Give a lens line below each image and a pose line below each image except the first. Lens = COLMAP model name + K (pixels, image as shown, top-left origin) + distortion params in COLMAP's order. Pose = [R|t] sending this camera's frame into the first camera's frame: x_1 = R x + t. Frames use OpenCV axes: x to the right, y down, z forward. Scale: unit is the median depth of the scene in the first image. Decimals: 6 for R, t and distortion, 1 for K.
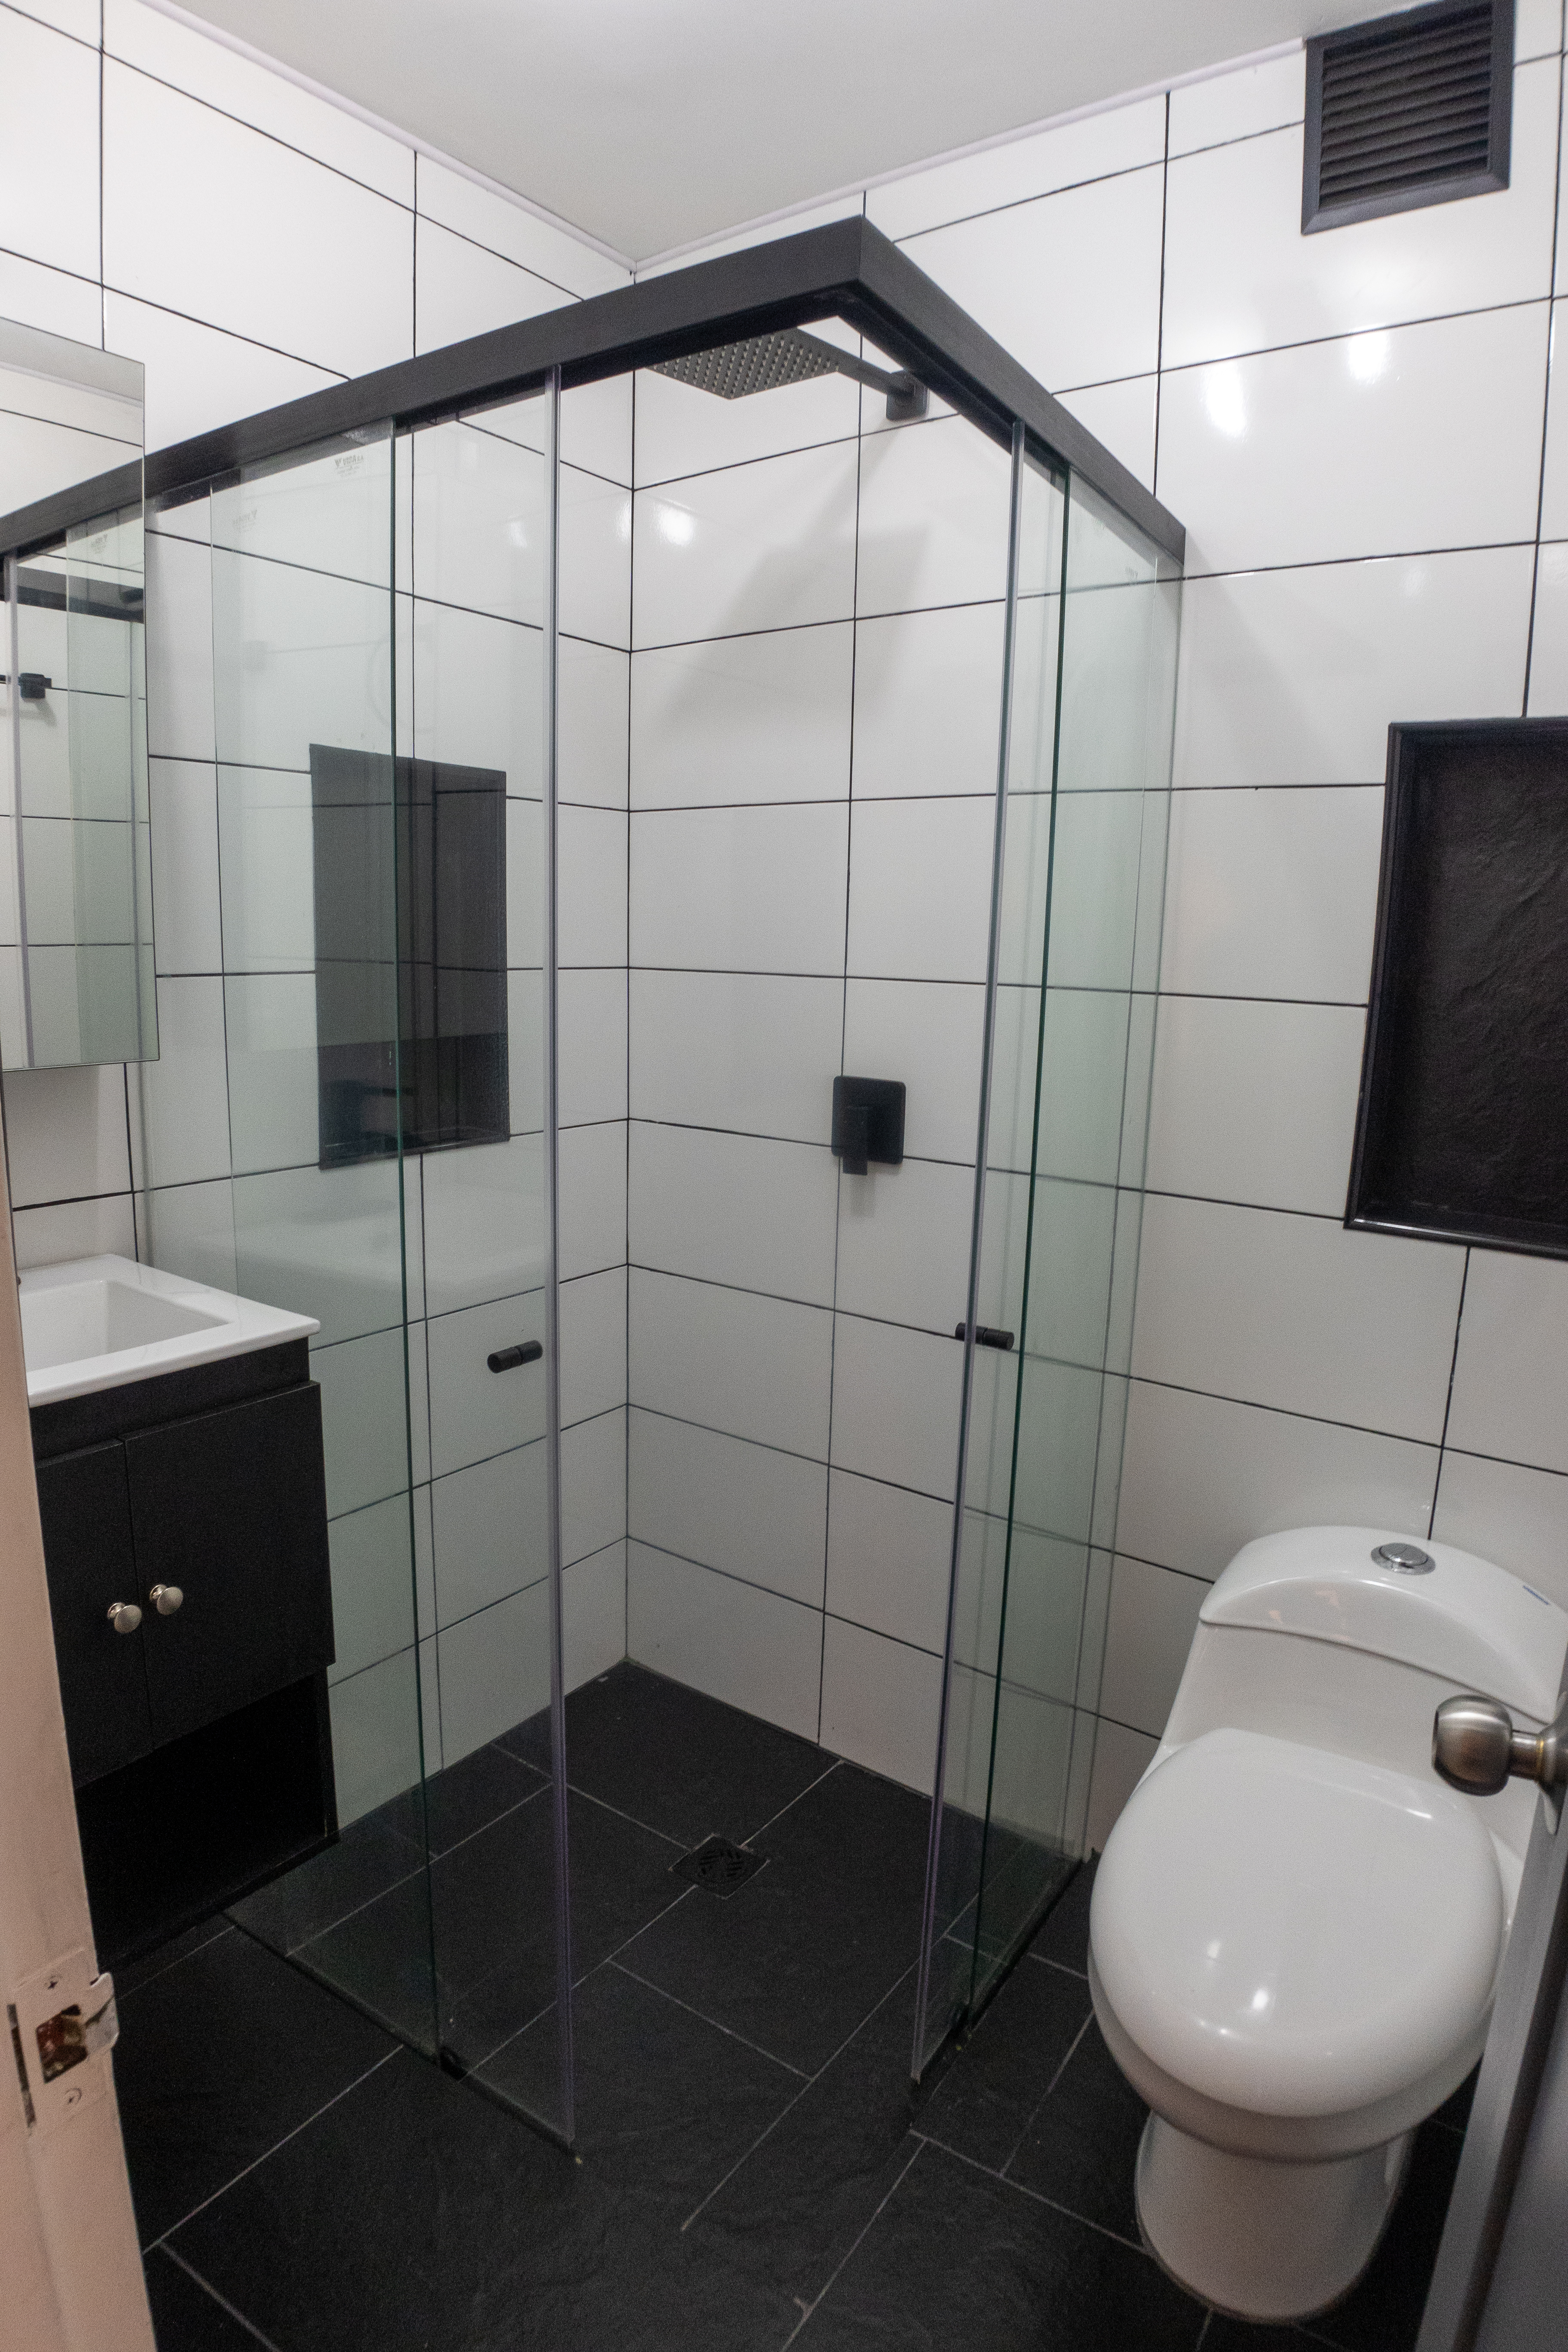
lens RADIAL K [[1351.2, 0, 772.7], [0, 1351.2, 1165.1], [0, 0, 1]] dist [-0.097876, 0.016935]
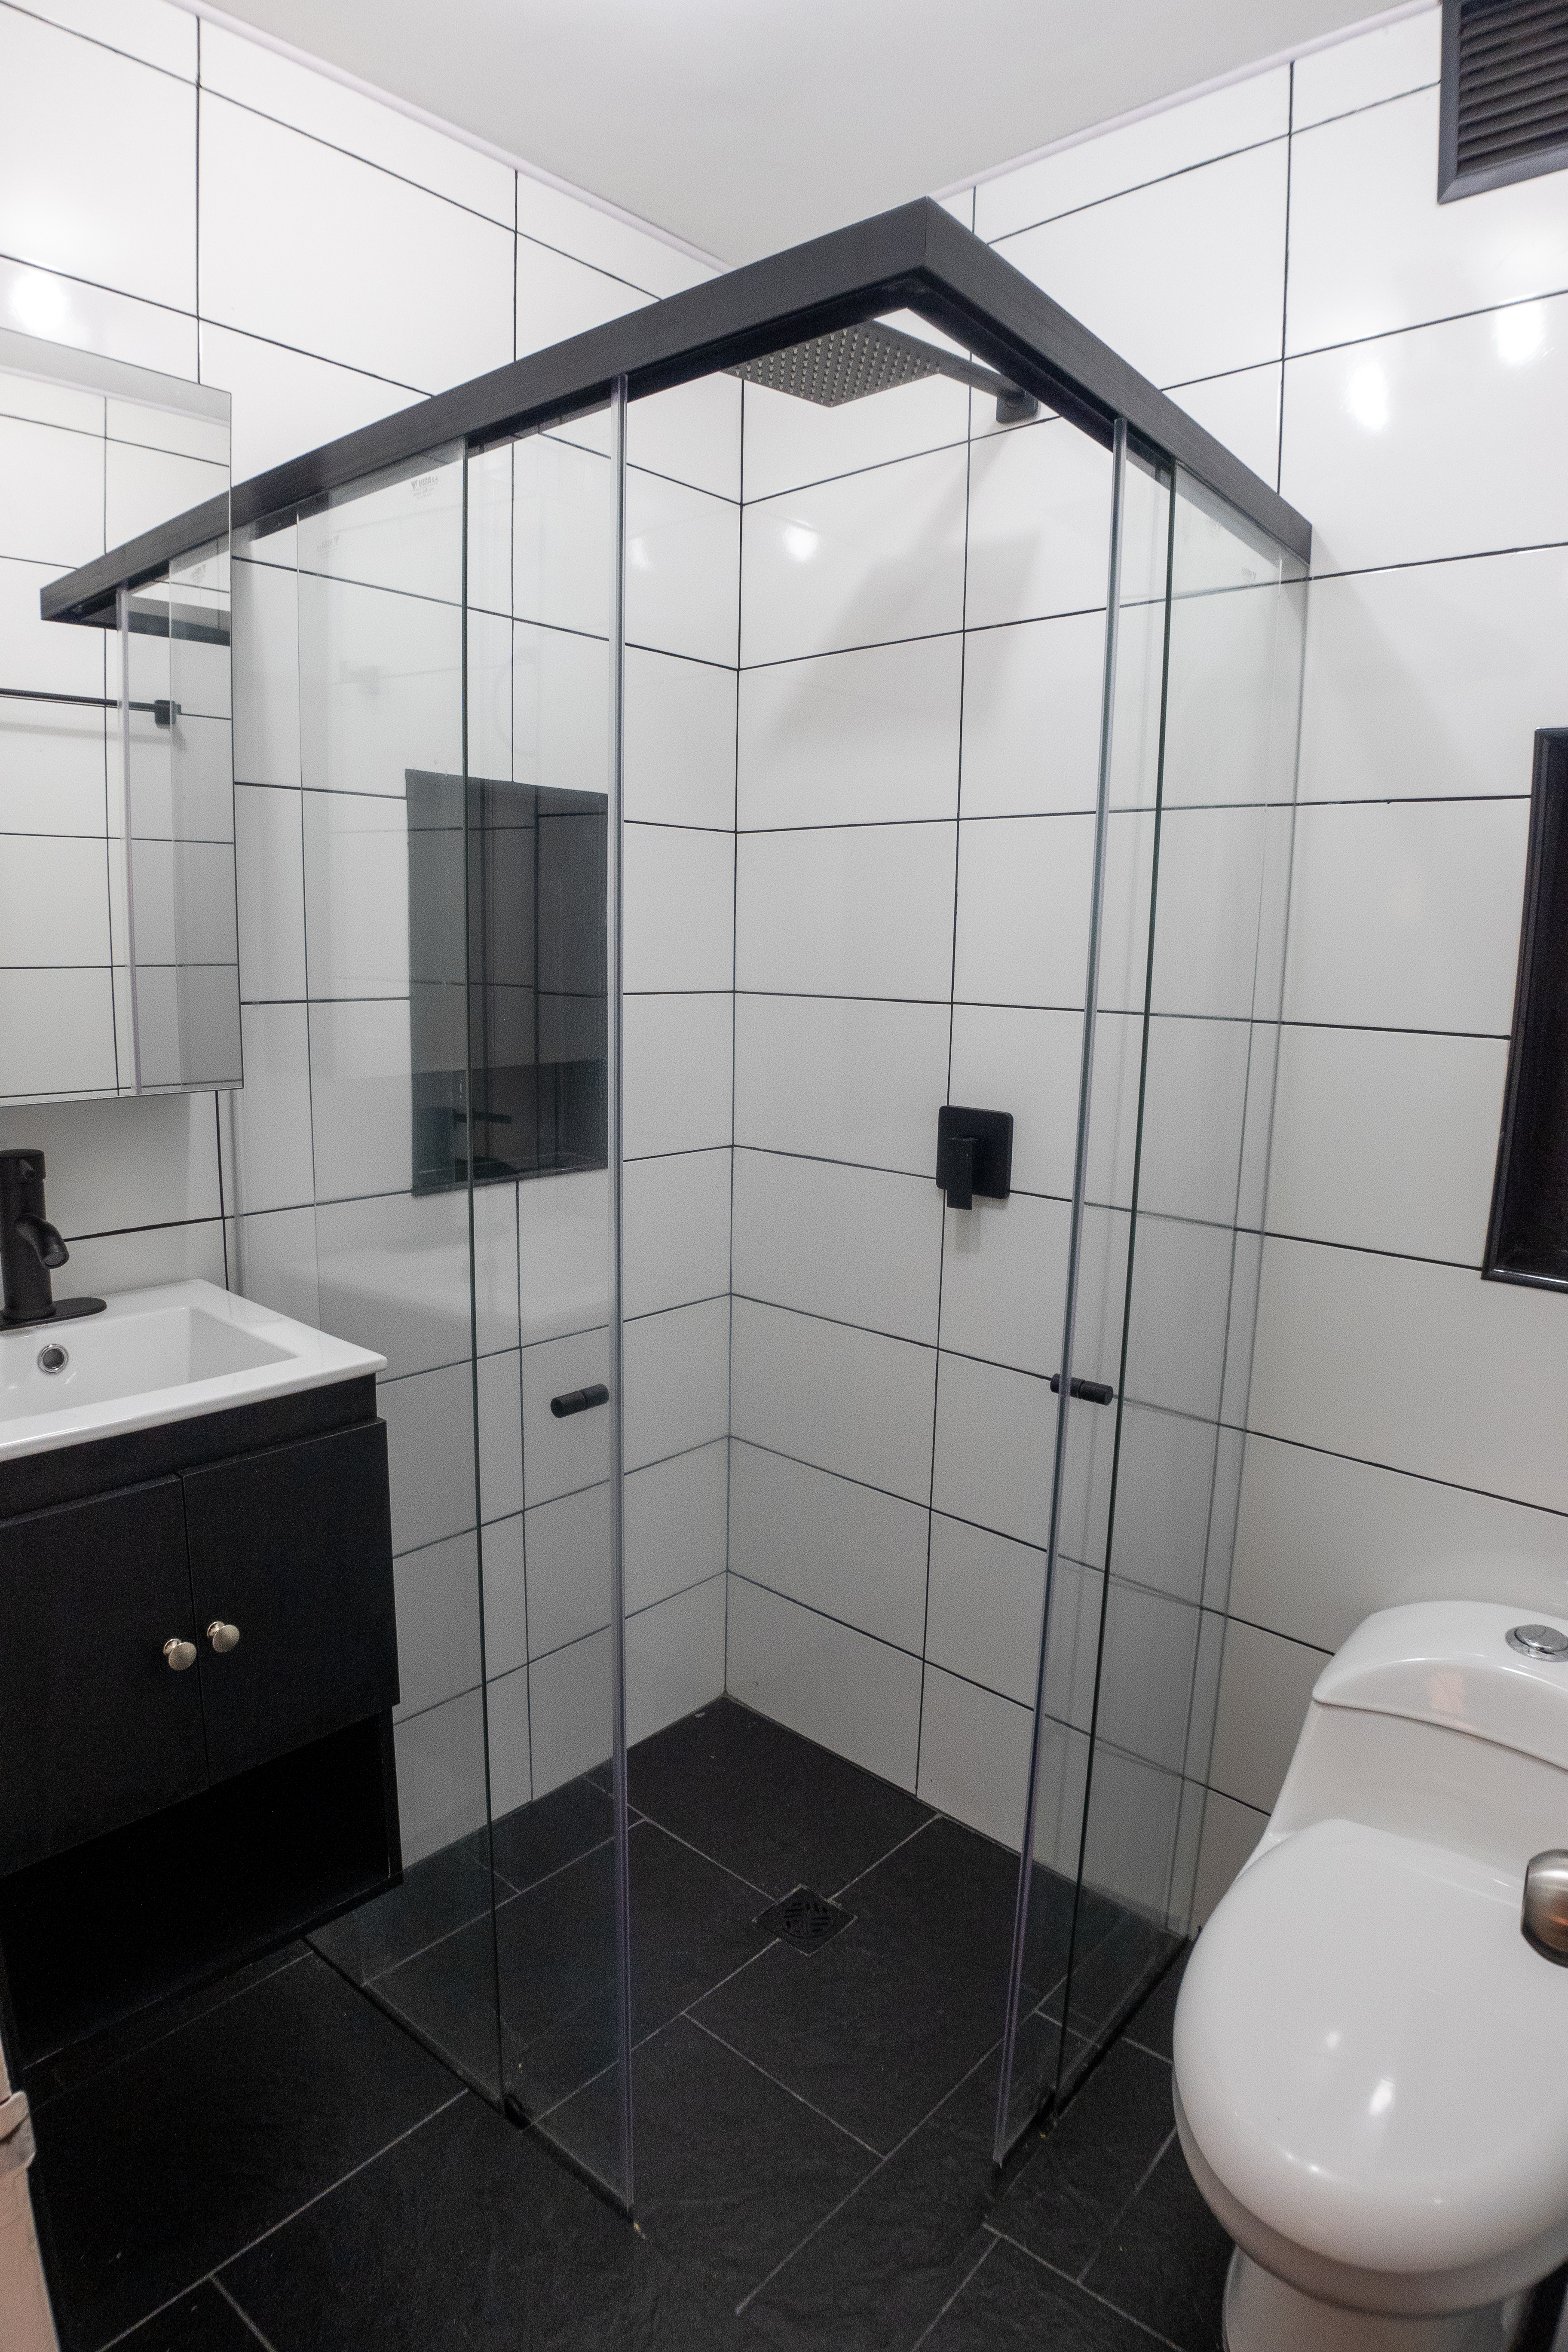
lens RADIAL K [[1351.2, 0, 768.7], [0, 1351.2, 1166.6], [0, 0, 1]] dist [-0.097876, 0.016935]
pose [[0.993946, 0.013060, -0.109094, 0.038148], [-0.014049, 0.999867, -0.008301, -0.016064], [0.108971, 0.009783, 0.993997, 0.041704]]
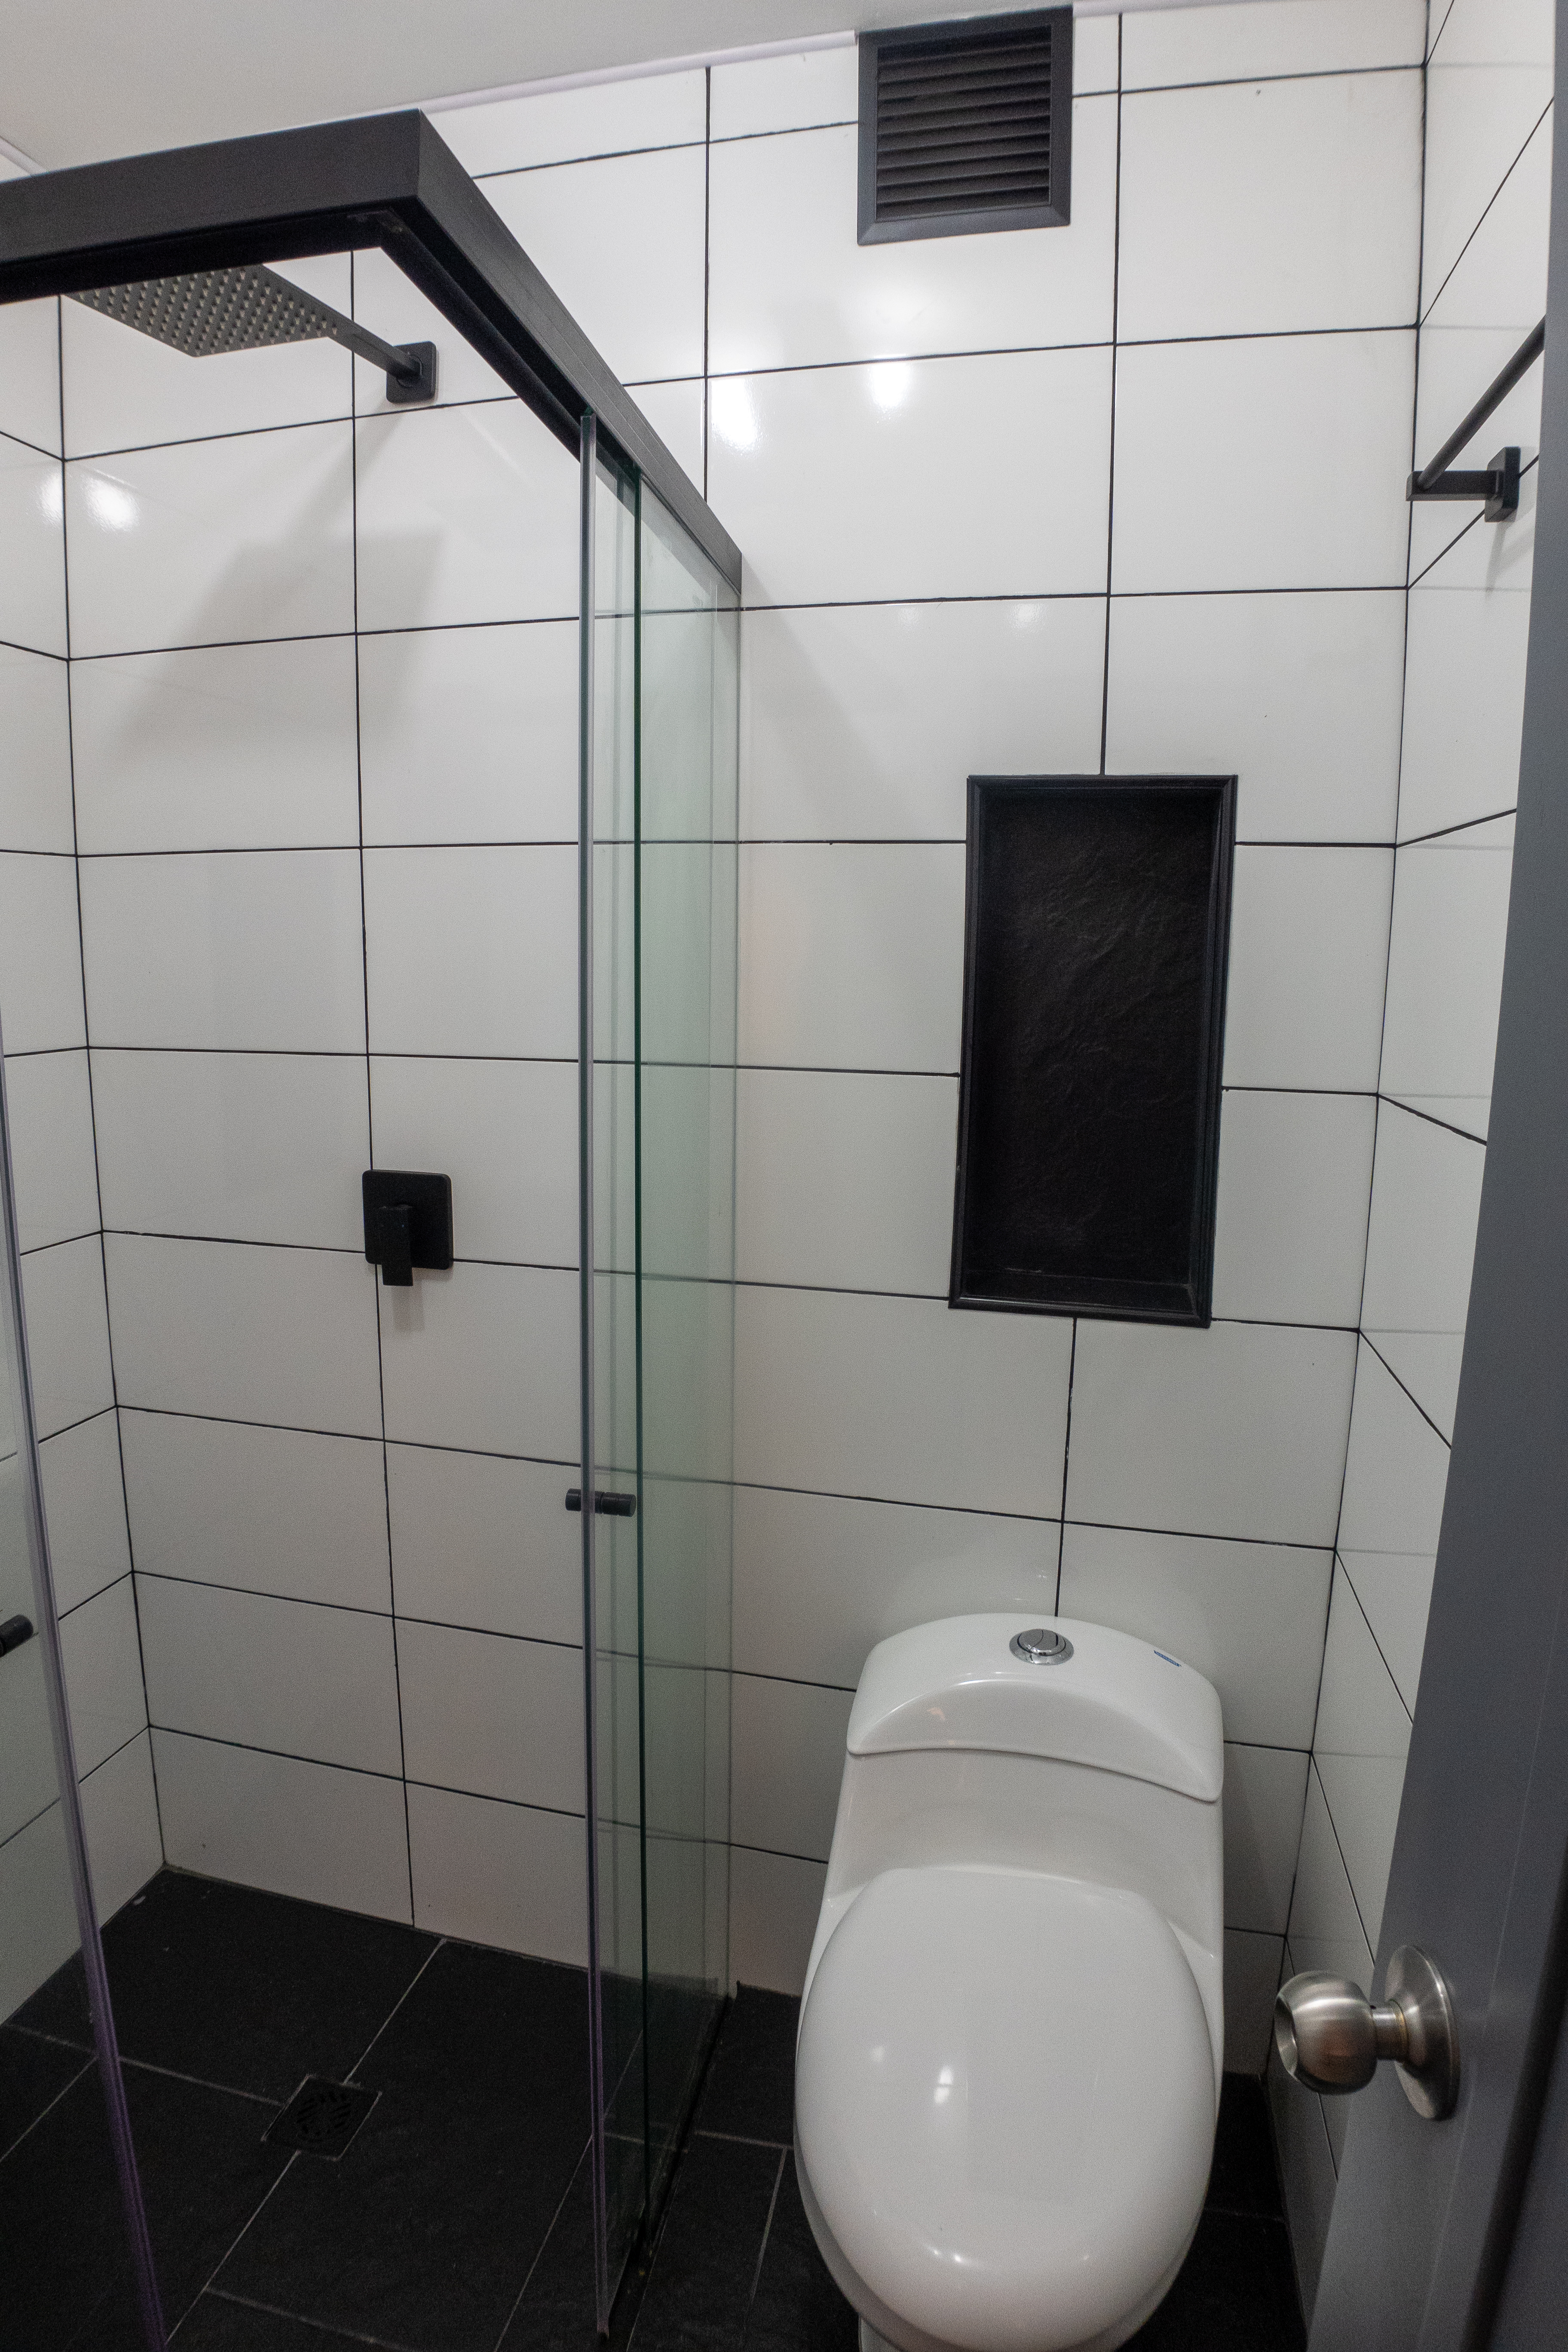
lens RADIAL K [[1351.2, 0, 791.8], [0, 1351.2, 1169.8], [0, 0, 1]] dist [-0.097876, 0.016935]
pose [[0.922447, -0.075992, 0.378573, -0.031396], [0.076336, 0.996982, 0.014123, -0.074455], [-0.378504, 0.015871, 0.925464, 0.151856]]
